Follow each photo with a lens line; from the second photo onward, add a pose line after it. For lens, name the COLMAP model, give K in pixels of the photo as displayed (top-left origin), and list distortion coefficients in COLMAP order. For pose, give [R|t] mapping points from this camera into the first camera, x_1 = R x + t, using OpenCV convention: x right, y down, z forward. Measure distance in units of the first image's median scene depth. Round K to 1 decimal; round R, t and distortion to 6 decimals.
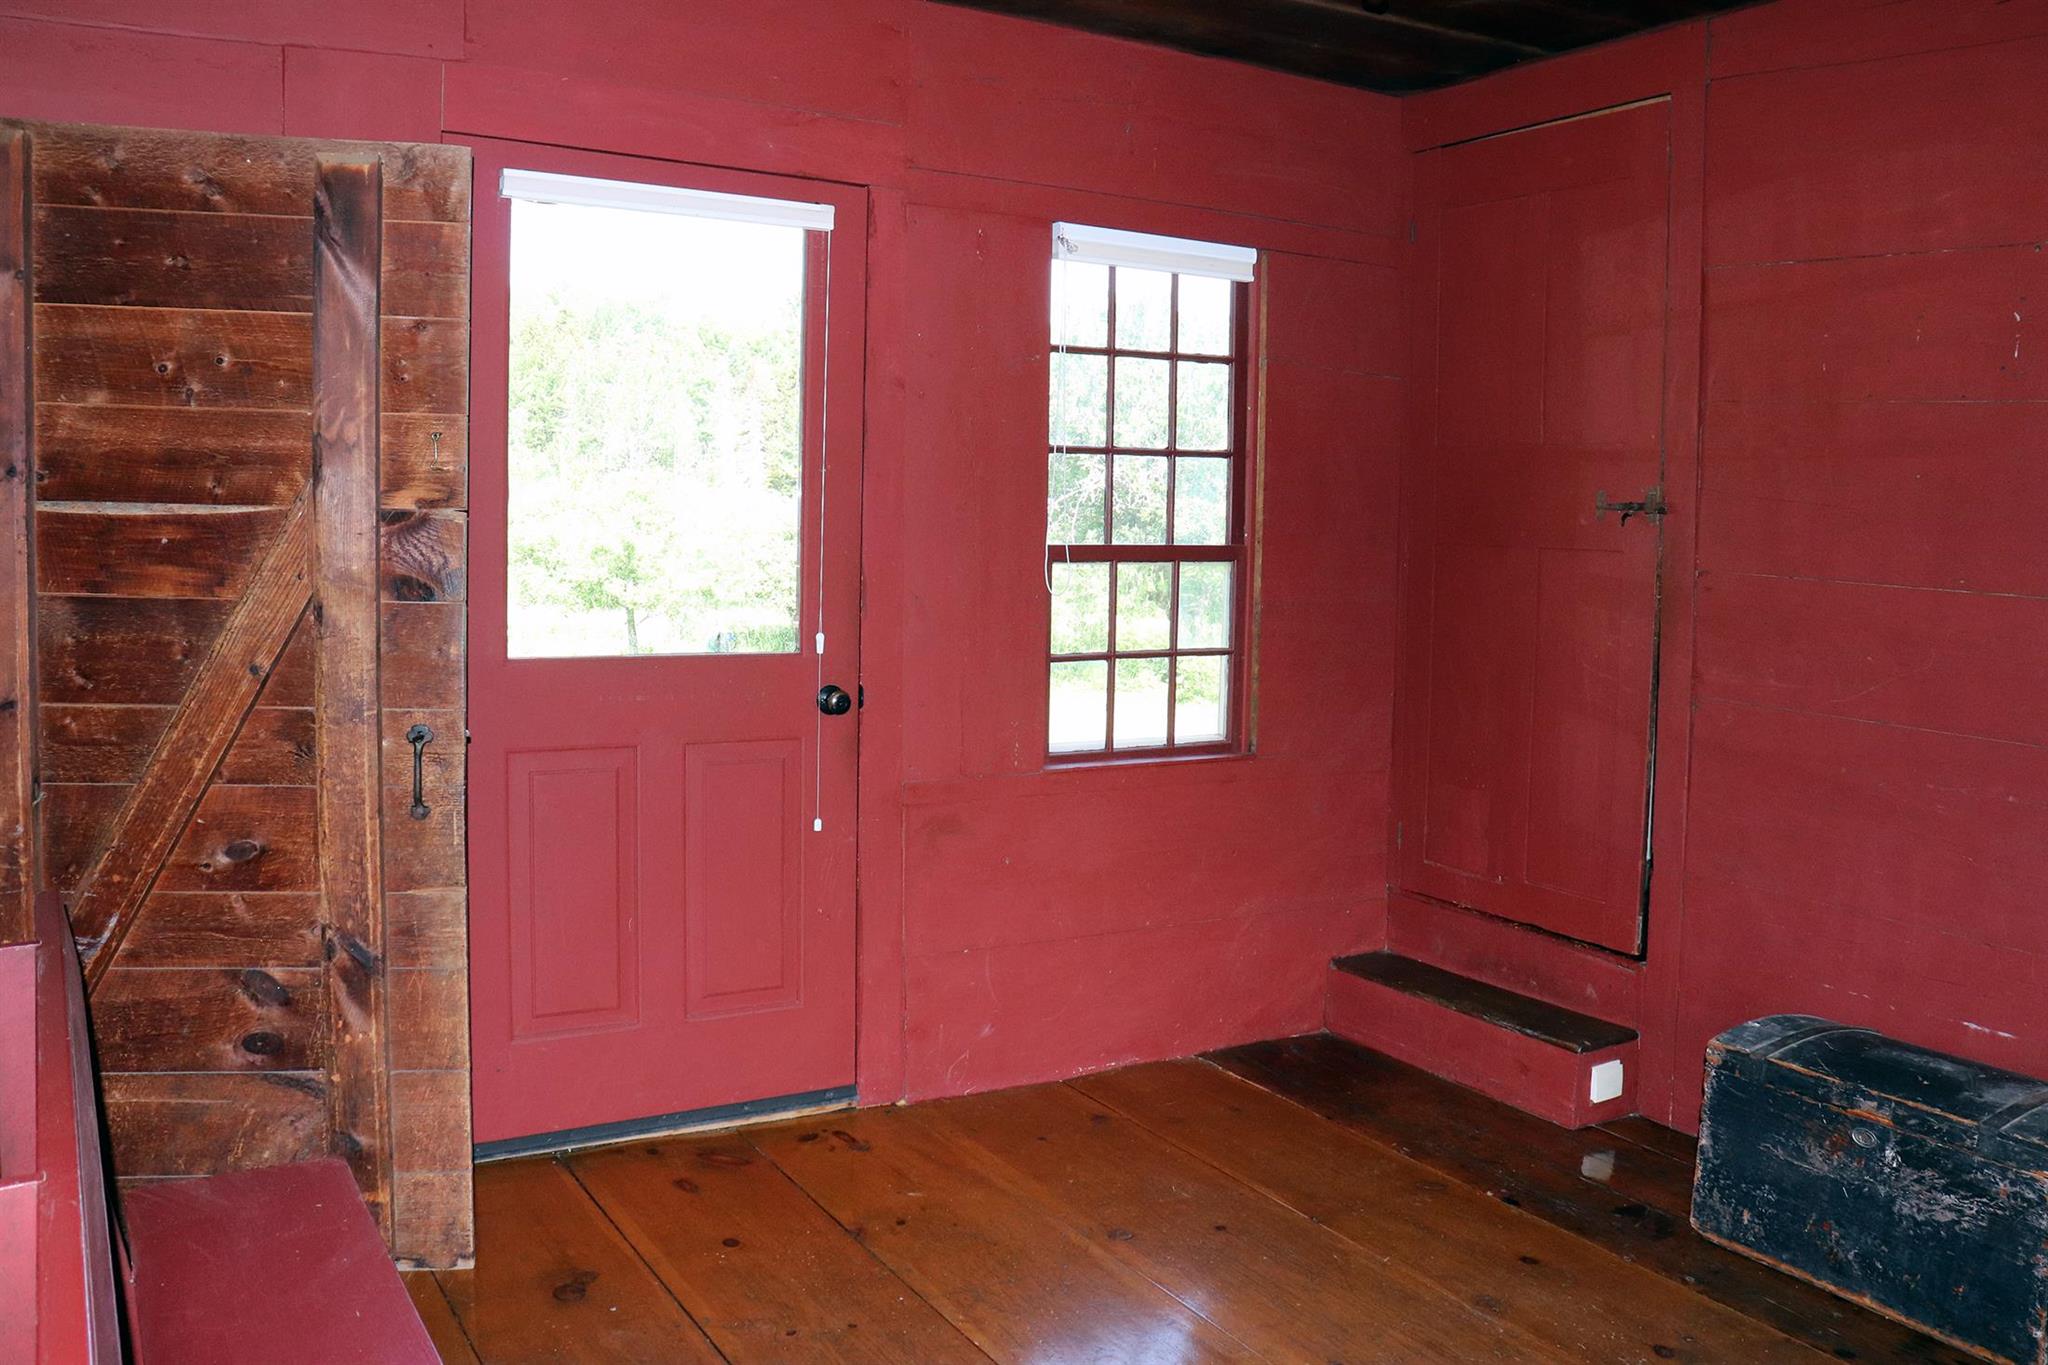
lens RADIAL K [[1704.8, 0, 1024.0], [0, 1704.8, 682.5], [0, 0, 1]] dist [-0.170426, 0.165094]
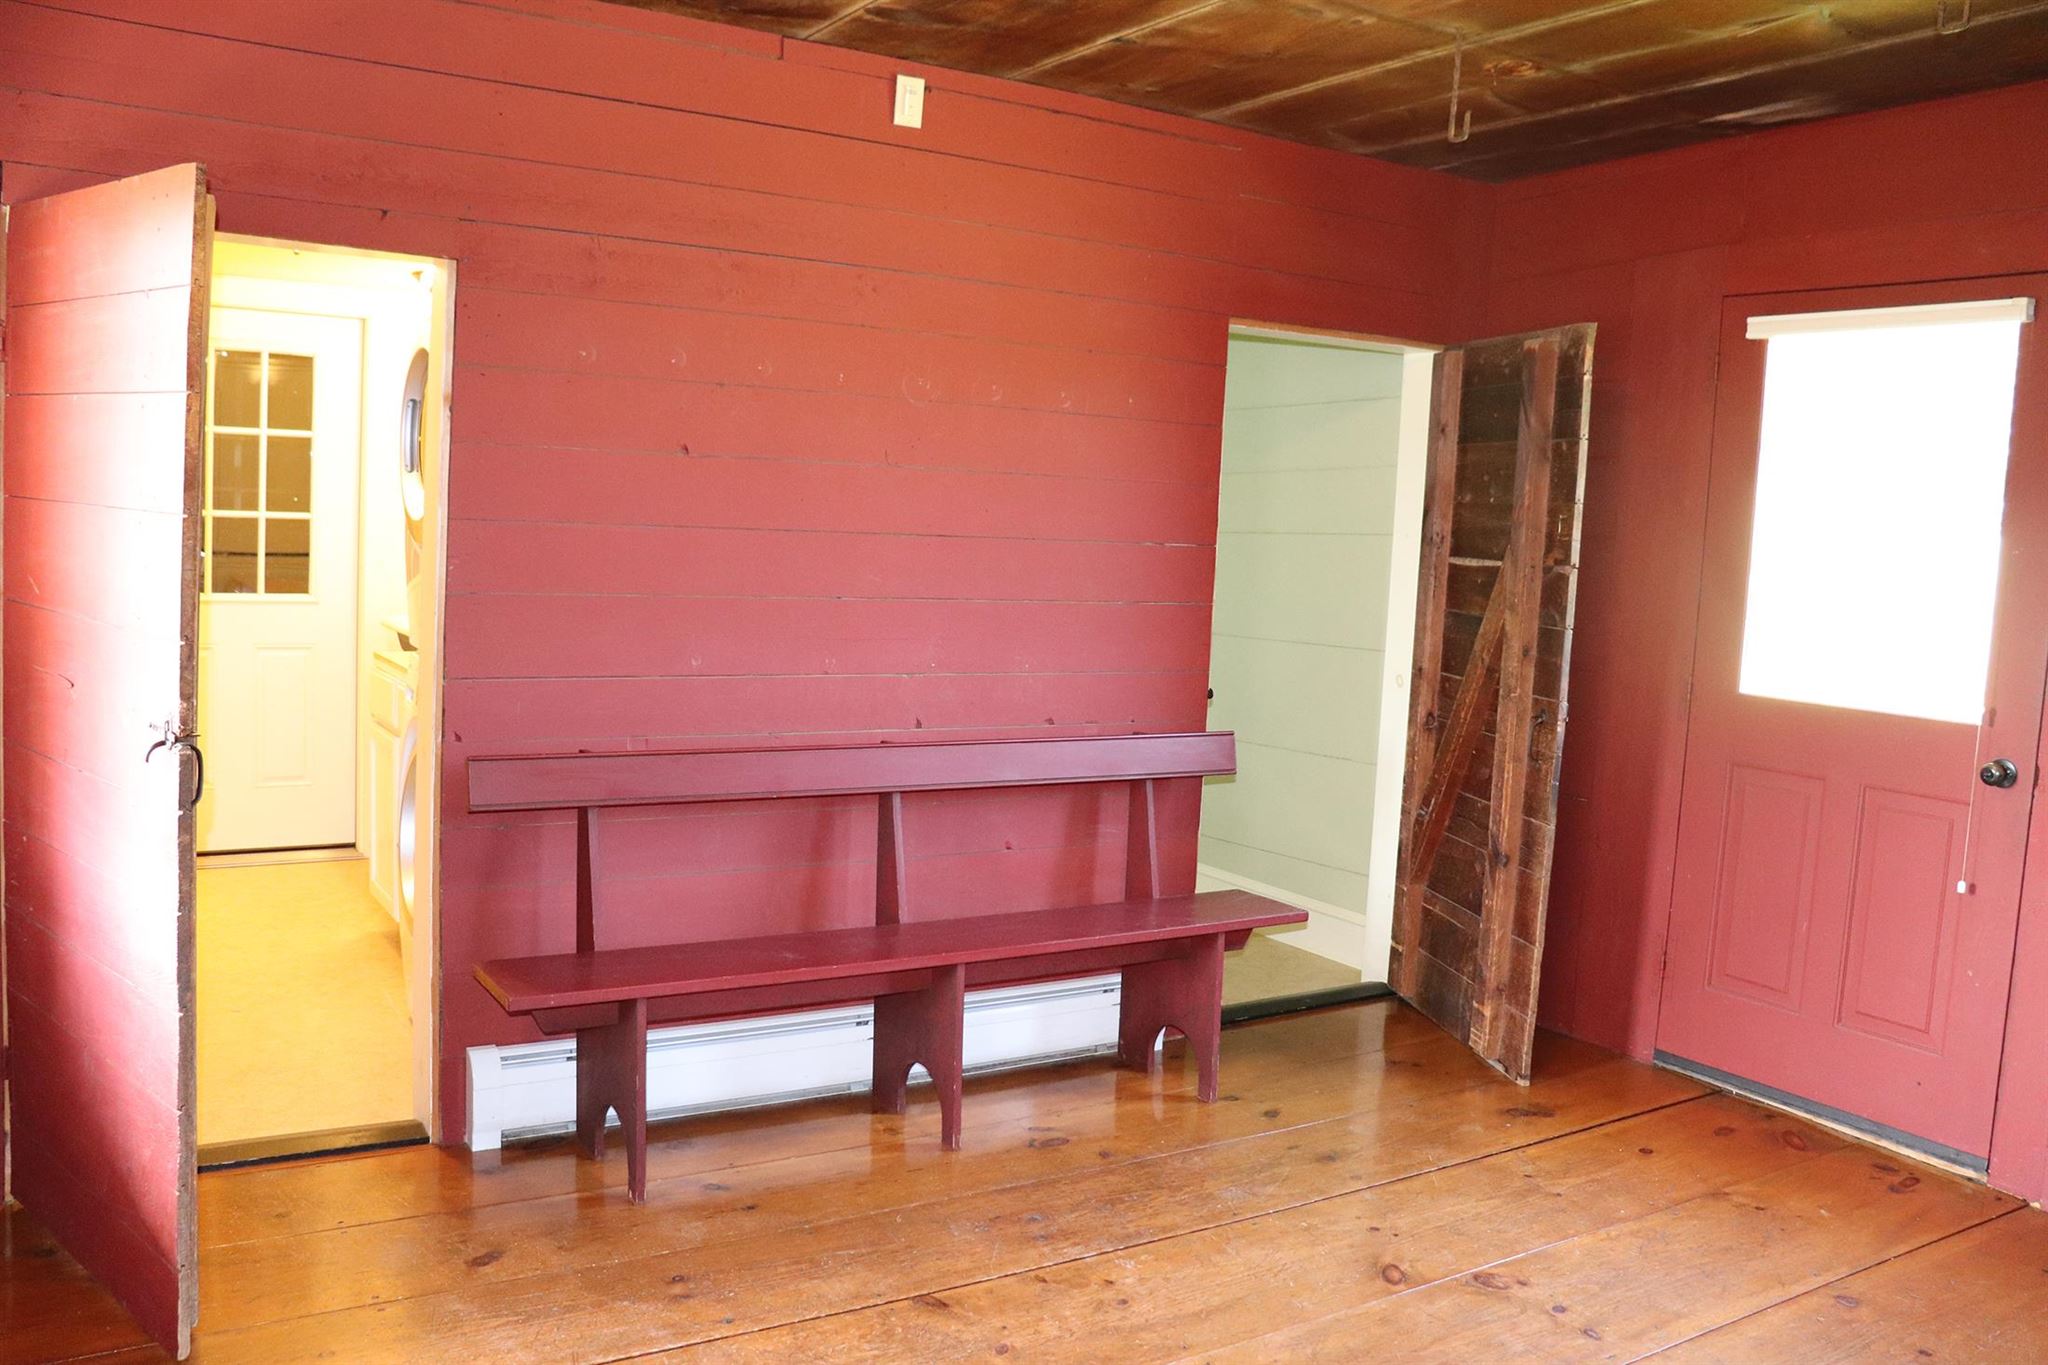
lens RADIAL K [[1704.8, 0, 1024.0], [0, 1704.8, 682.5], [0, 0, 1]] dist [-0.170426, 0.165094]
pose [[0.012692, 0.071123, -0.997387, 0.908425], [-0.147963, 0.986620, 0.068472, -0.025647], [0.988912, 0.146707, 0.023045, 0.398629]]
